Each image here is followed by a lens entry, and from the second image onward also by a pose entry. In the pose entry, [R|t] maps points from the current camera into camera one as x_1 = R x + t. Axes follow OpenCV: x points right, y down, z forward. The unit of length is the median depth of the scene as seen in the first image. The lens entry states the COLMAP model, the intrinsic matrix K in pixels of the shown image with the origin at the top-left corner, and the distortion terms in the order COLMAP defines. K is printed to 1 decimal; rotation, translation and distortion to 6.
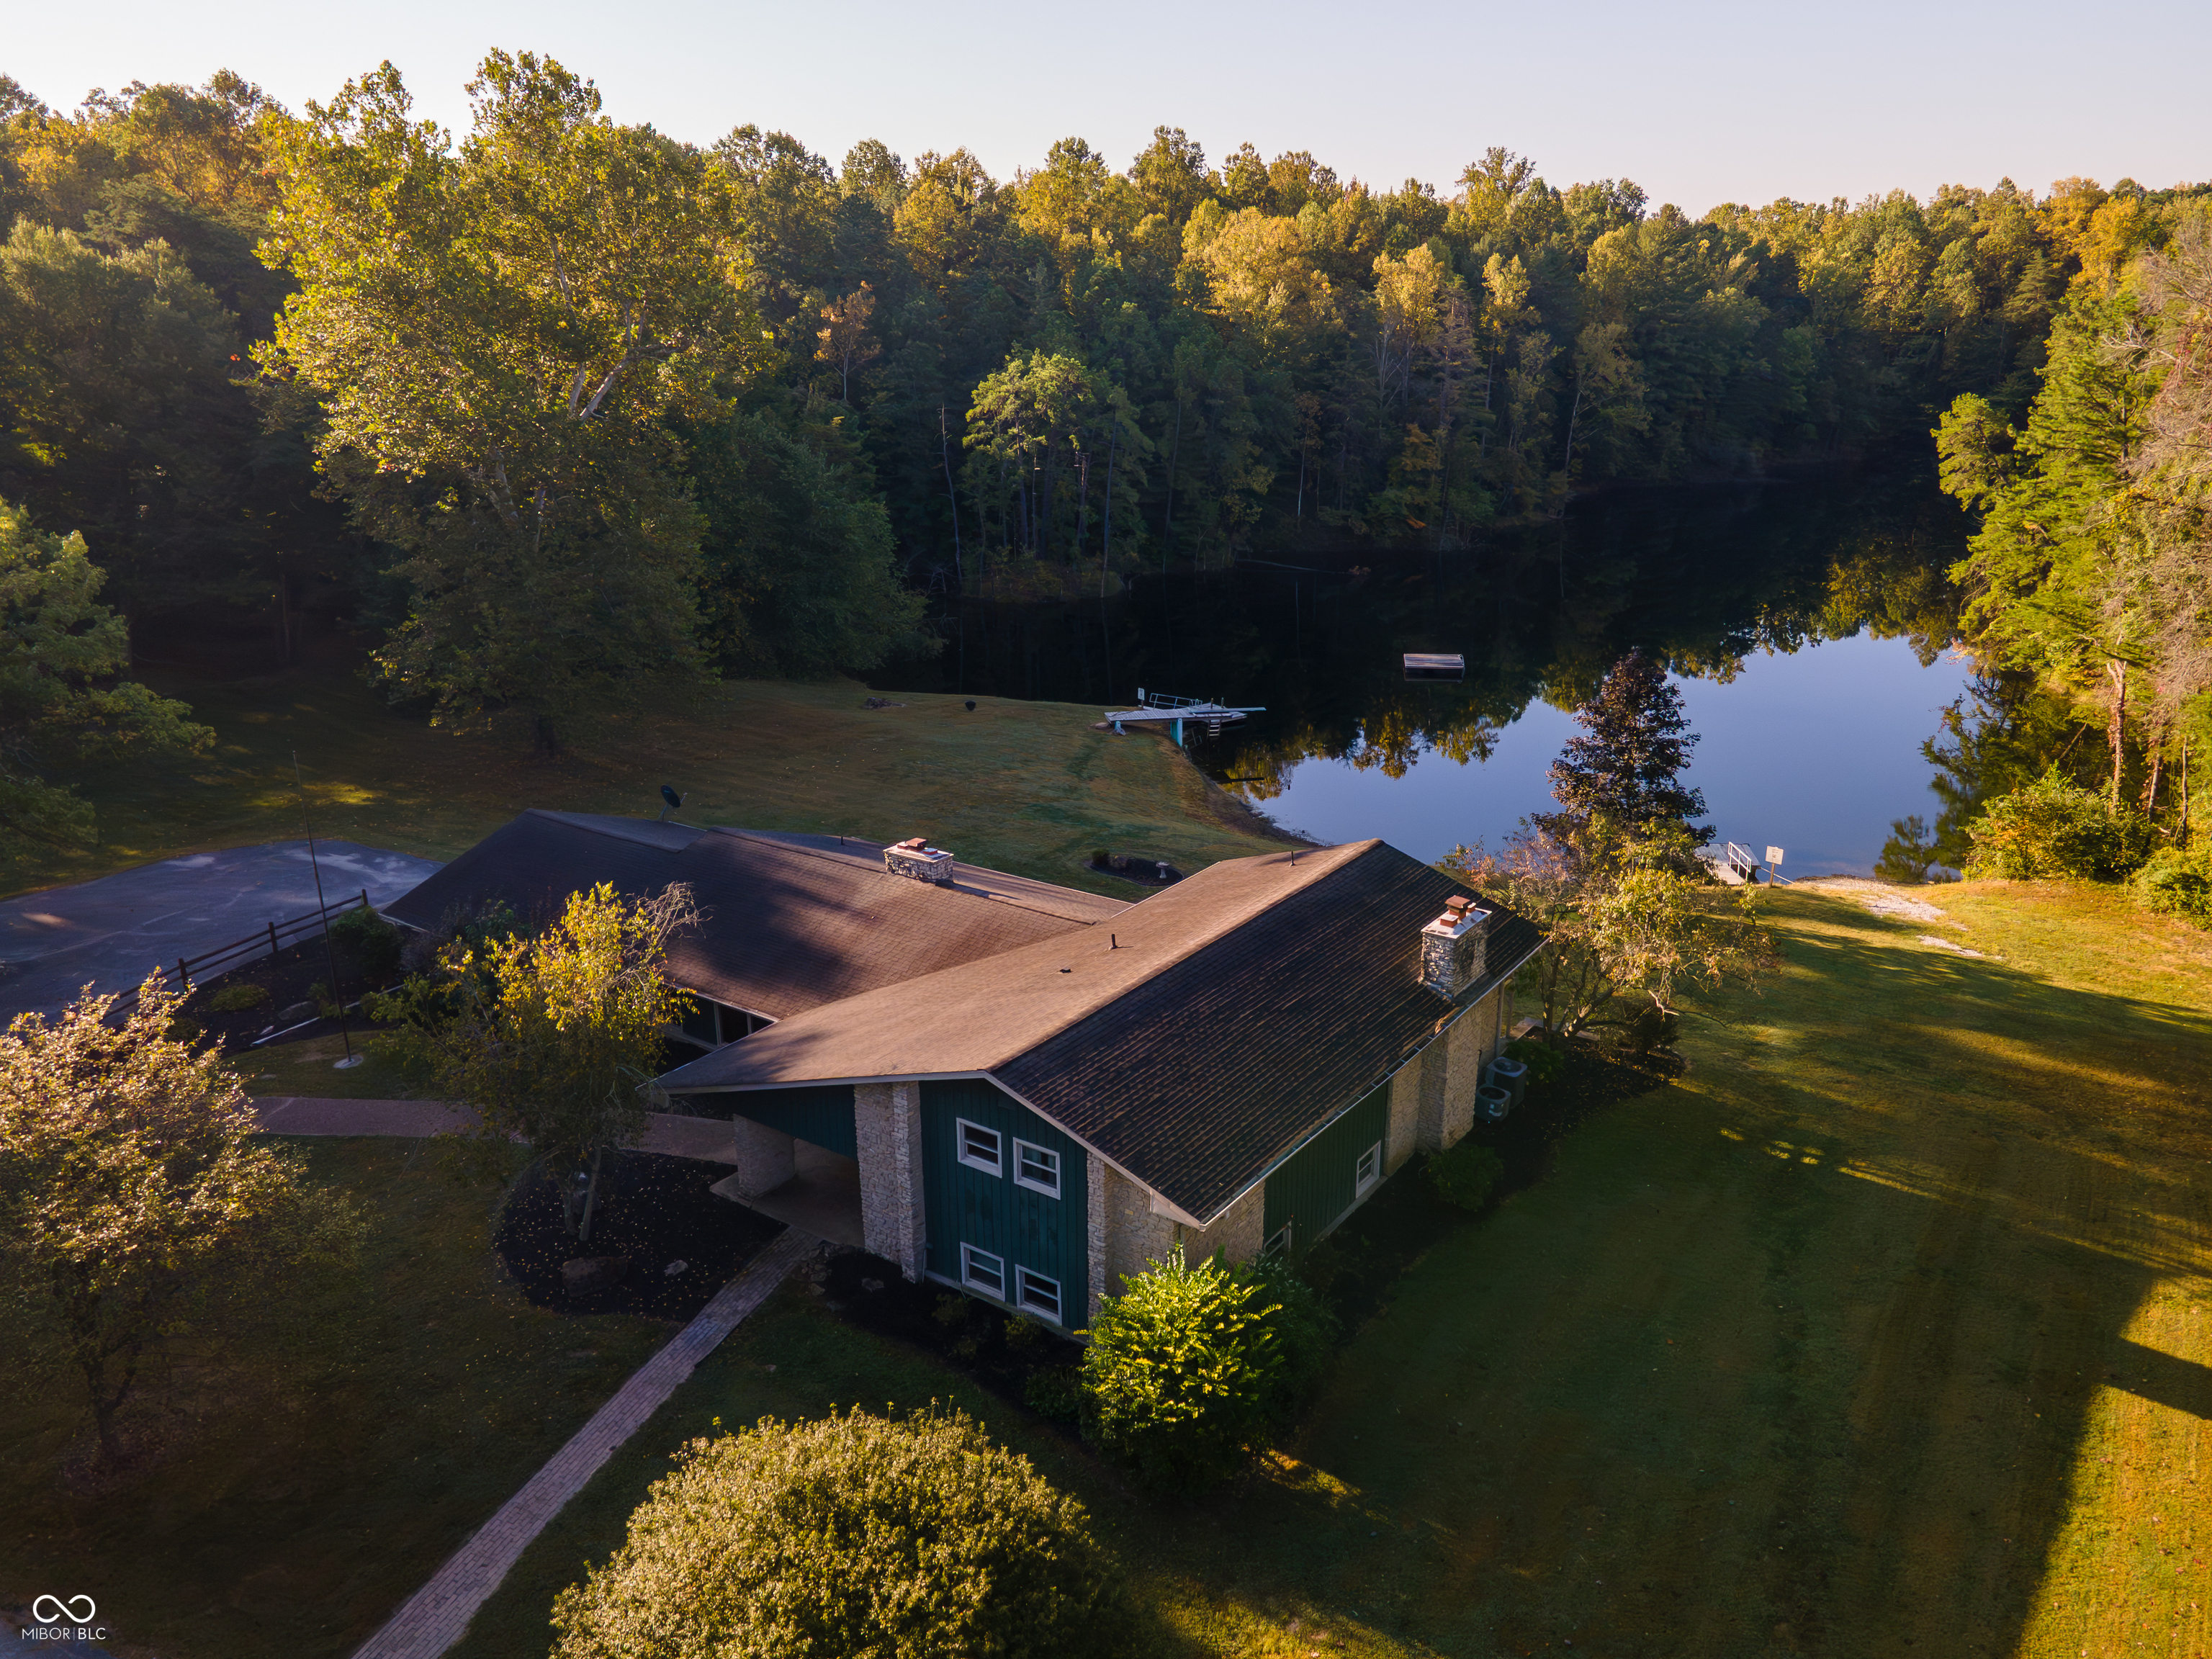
lens RADIAL K [[1584.1, 0, 1106.0], [0, 1584.1, 829.5], [0, 0, 1]] dist [-0.001392, 0.090683]
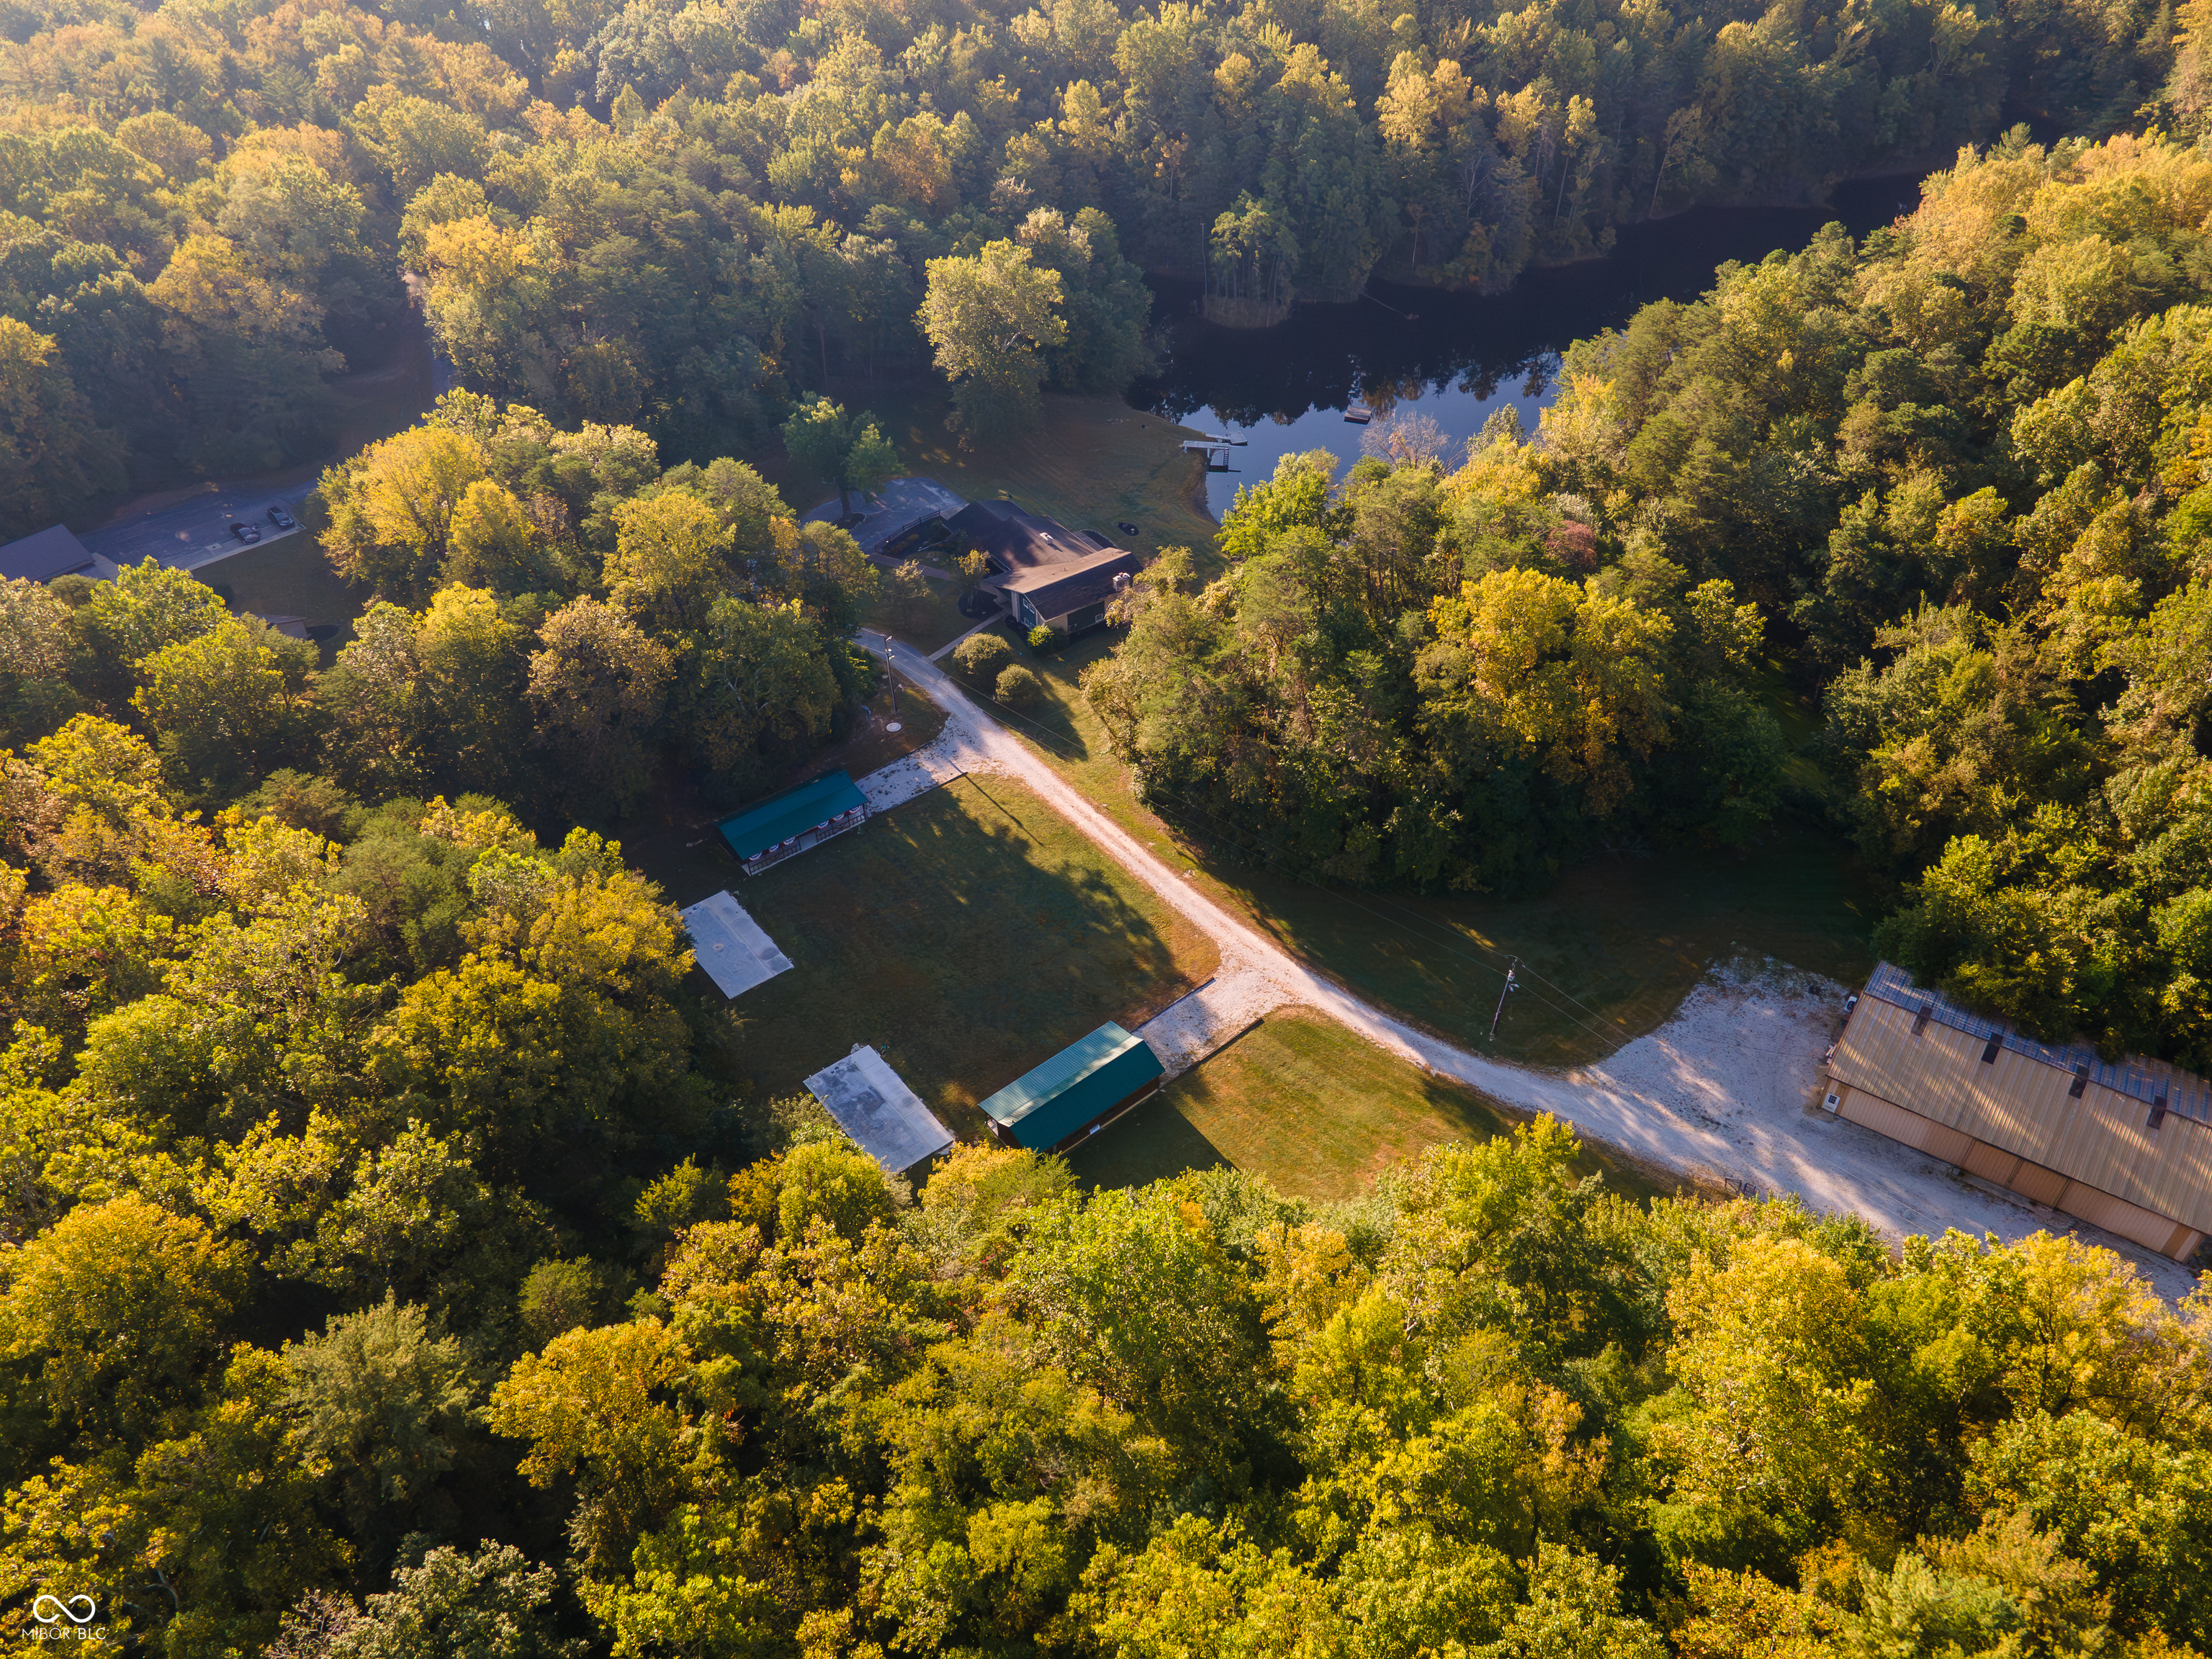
lens RADIAL K [[1584.1, 0, 1106.0], [0, 1584.1, 829.5], [0, 0, 1]] dist [-0.001392, 0.090683]
pose [[0.941137, 0.211620, -0.263588, 0.486041], [-0.093296, 0.912116, 0.399176, -0.357834], [0.324896, -0.351087, 0.878169, -1.116848]]
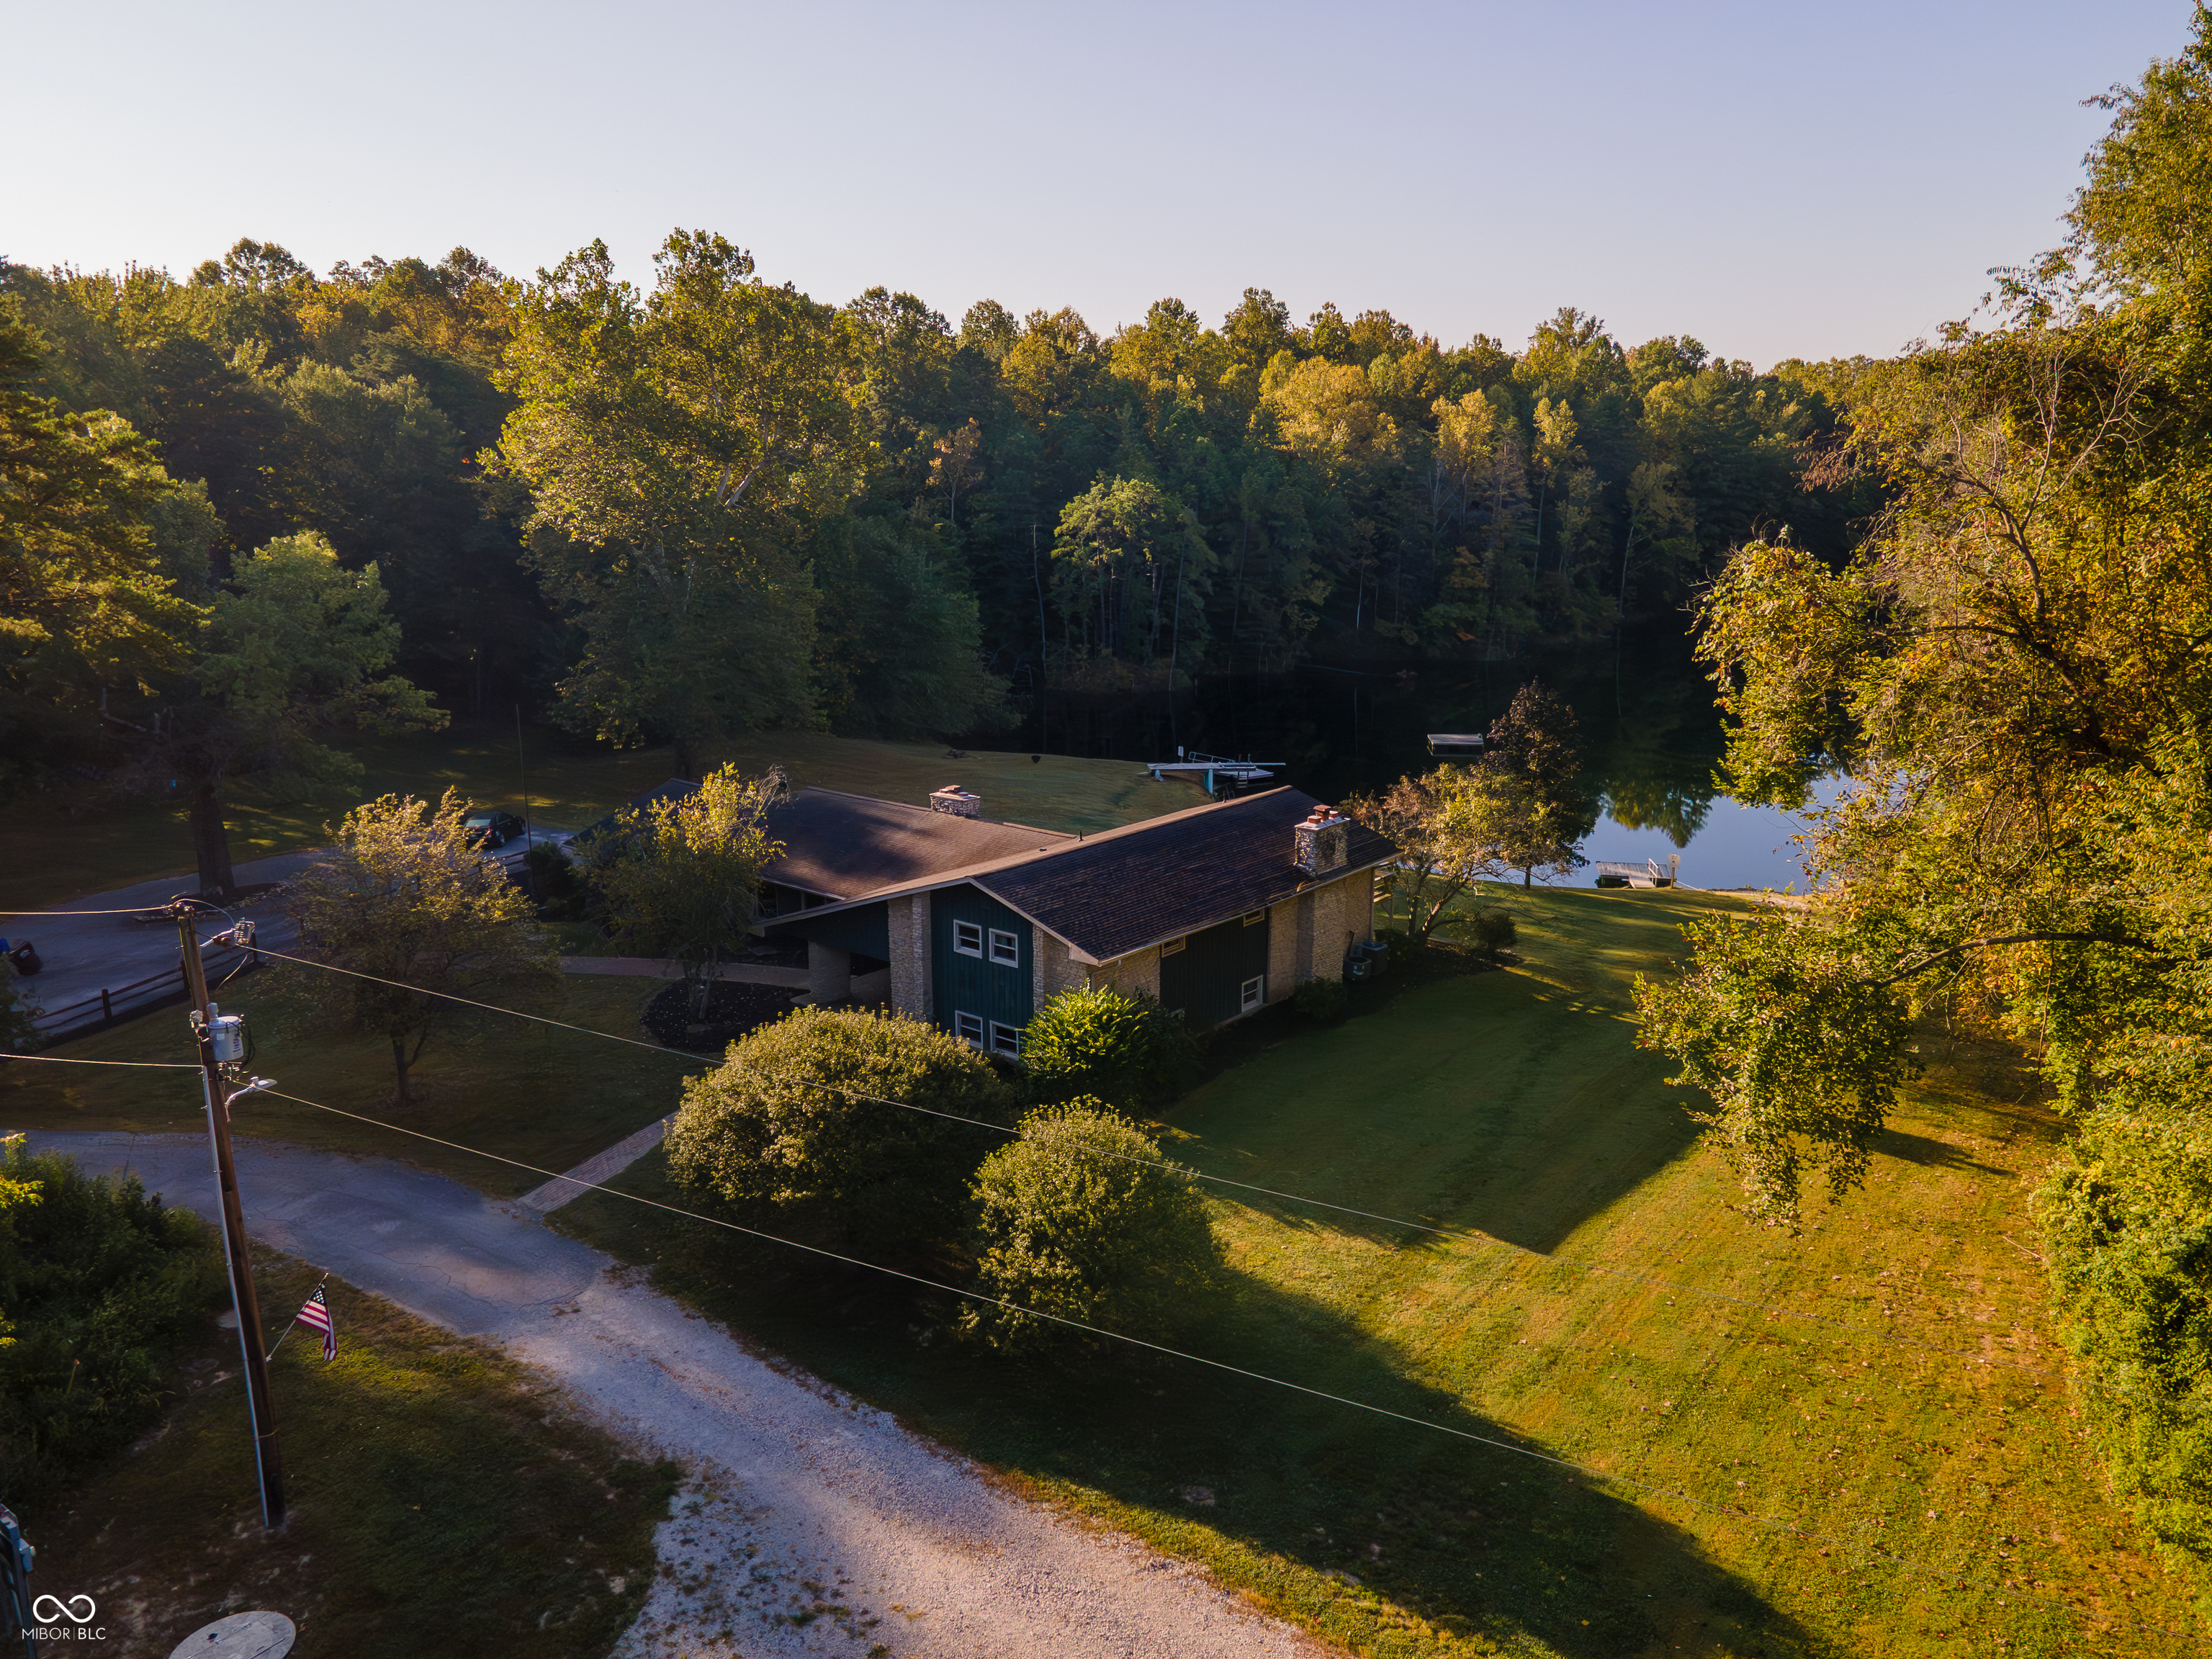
lens RADIAL K [[1582.0, 0, 1106.0], [0, 1582.0, 829.5], [0, 0, 1]] dist [0.034220, -0.001187]
pose [[0.997150, 0.023251, -0.071766, 0.035510], [-0.029635, 0.995572, -0.089214, 0.052745], [0.069374, 0.091086, 0.993424, -0.109529]]
